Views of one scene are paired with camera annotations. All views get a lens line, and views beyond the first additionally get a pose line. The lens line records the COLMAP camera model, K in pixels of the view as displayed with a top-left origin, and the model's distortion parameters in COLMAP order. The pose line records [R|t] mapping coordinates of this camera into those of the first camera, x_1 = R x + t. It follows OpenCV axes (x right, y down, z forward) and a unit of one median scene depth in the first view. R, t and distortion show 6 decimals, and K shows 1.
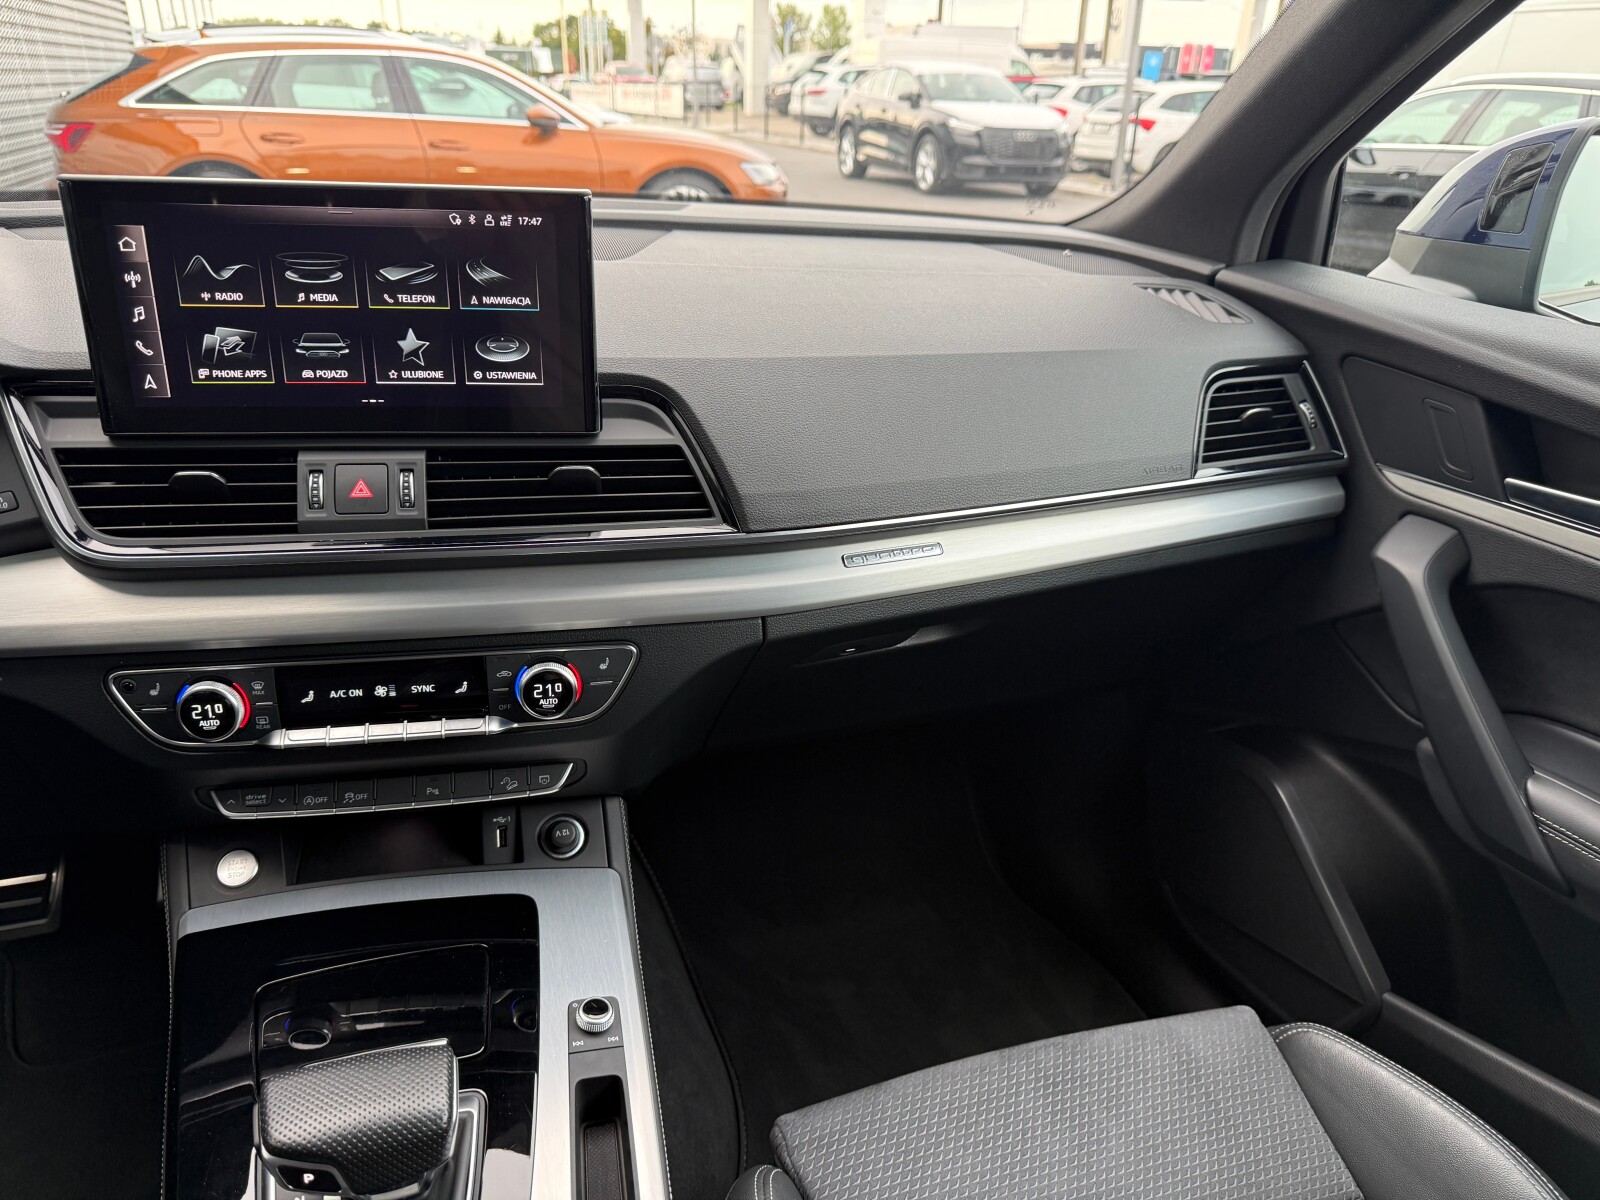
lens RADIAL K [[1135.2, 0, 786.4], [0, 1135.2, 610.5], [0, 0, 1]] dist [0.021619, -0.047294]
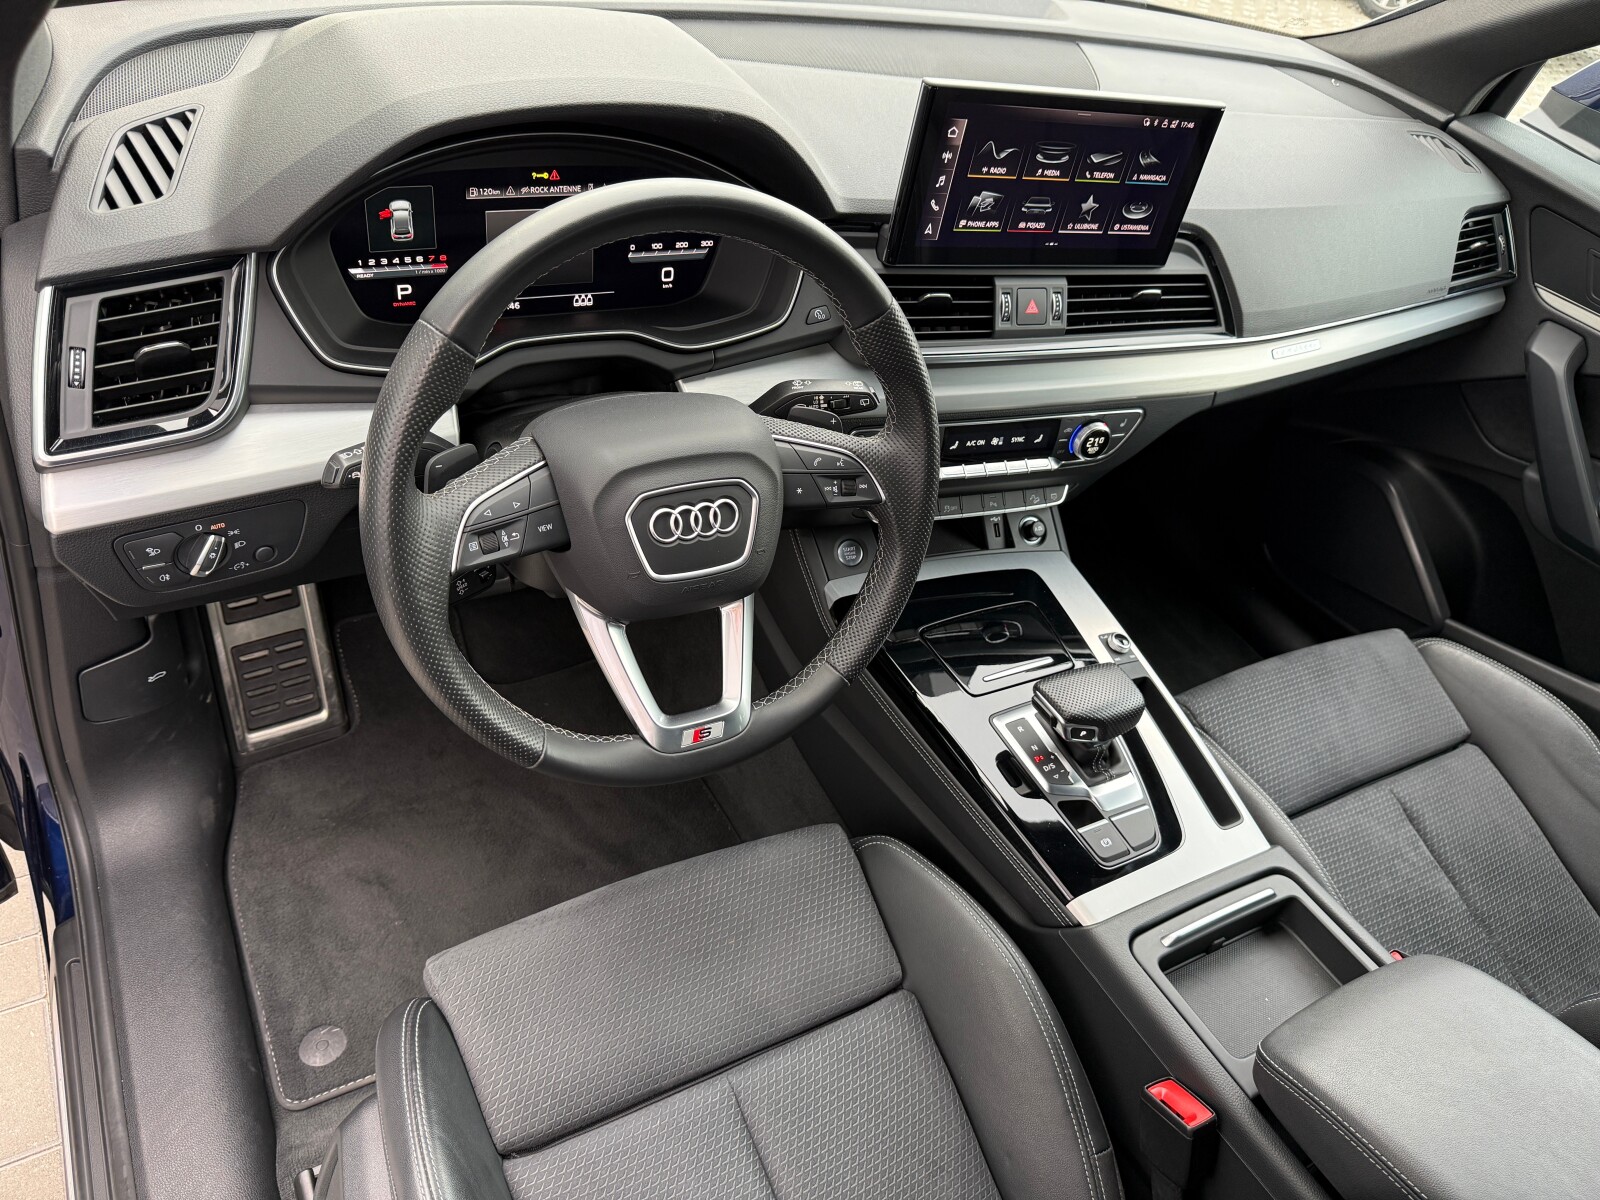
lens RADIAL K [[1135.2, 0, 786.4], [0, 1135.2, 610.5], [0, 0, 1]] dist [0.021619, -0.047294]
pose [[0.976502, -0.014335, 0.215030, -0.997164], [-0.055584, 0.947274, 0.315568, -0.179883], [-0.208216, -0.320105, 0.924218, -0.395363]]
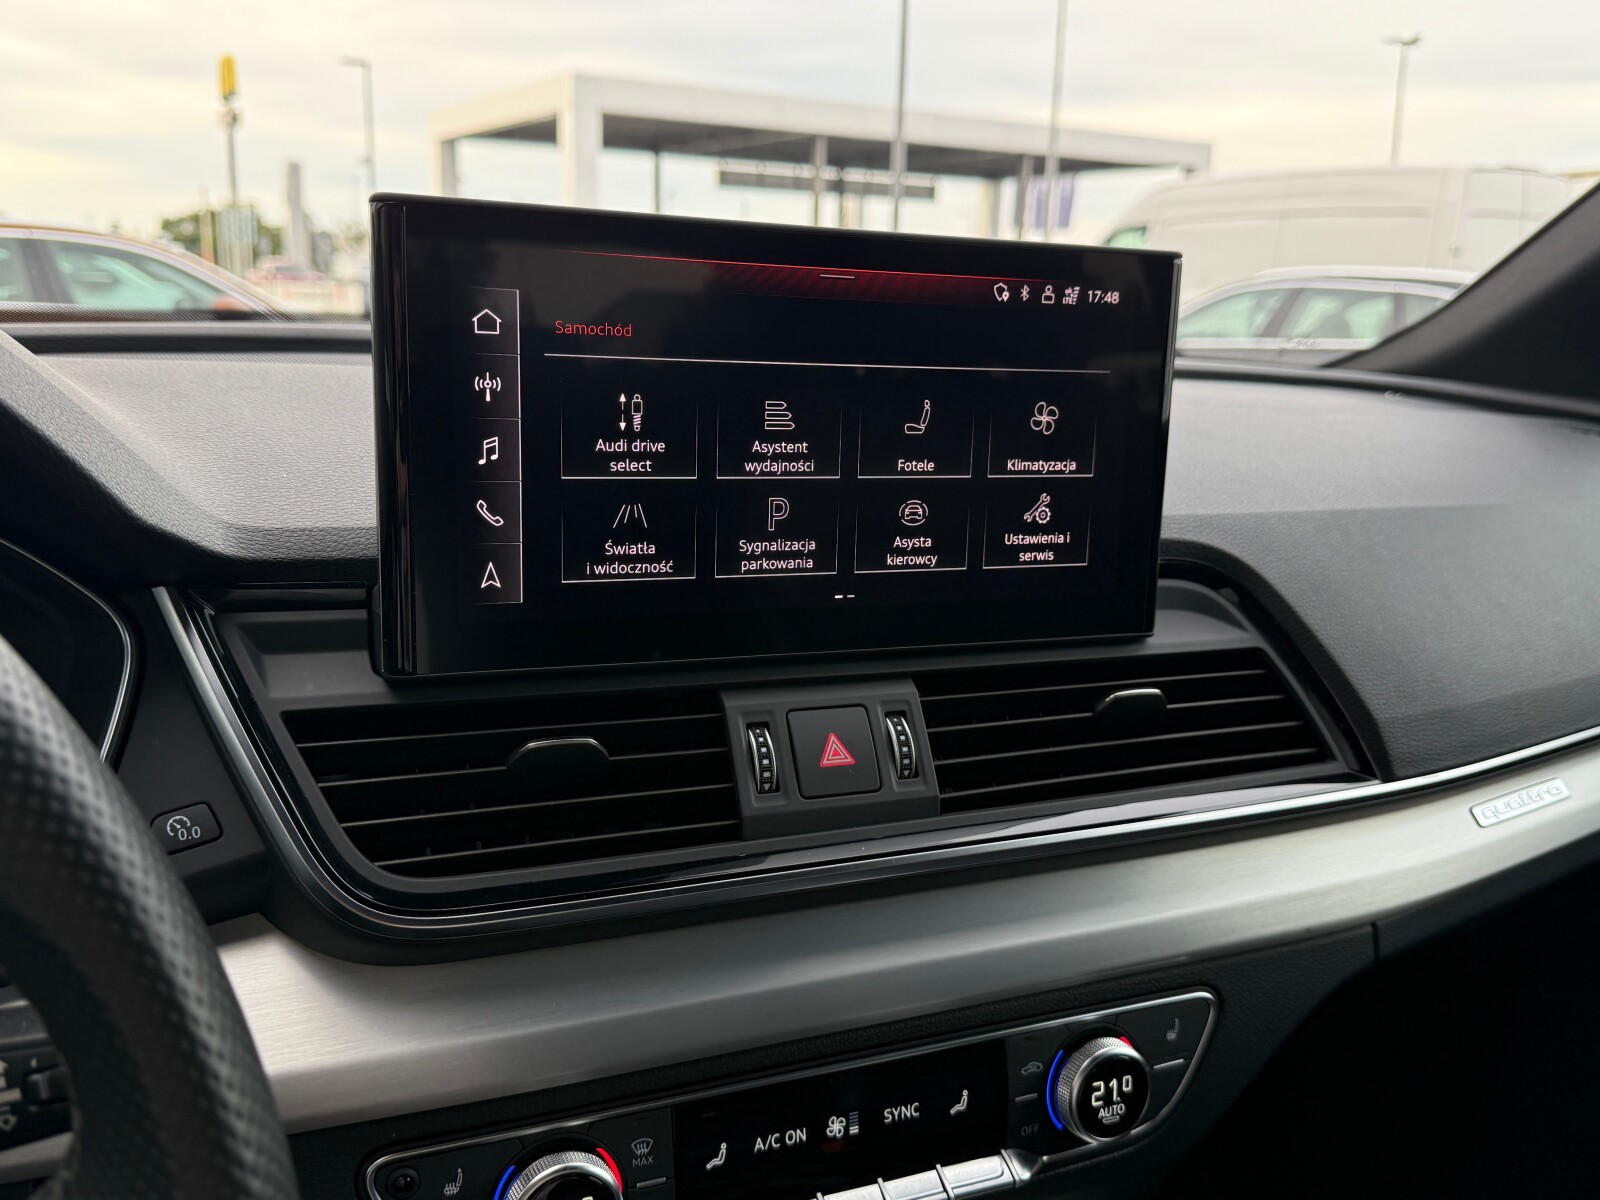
lens RADIAL K [[1397.3, 0, 795.7], [0, 1397.3, 605.2], [0, 0, 1]] dist [0.103376, -0.275225]
pose [[0.974813, -0.046336, 0.218157, -0.541032], [0.091265, 0.975405, -0.200637, -0.040547], [-0.203495, 0.215494, 0.955067, 0.330534]]
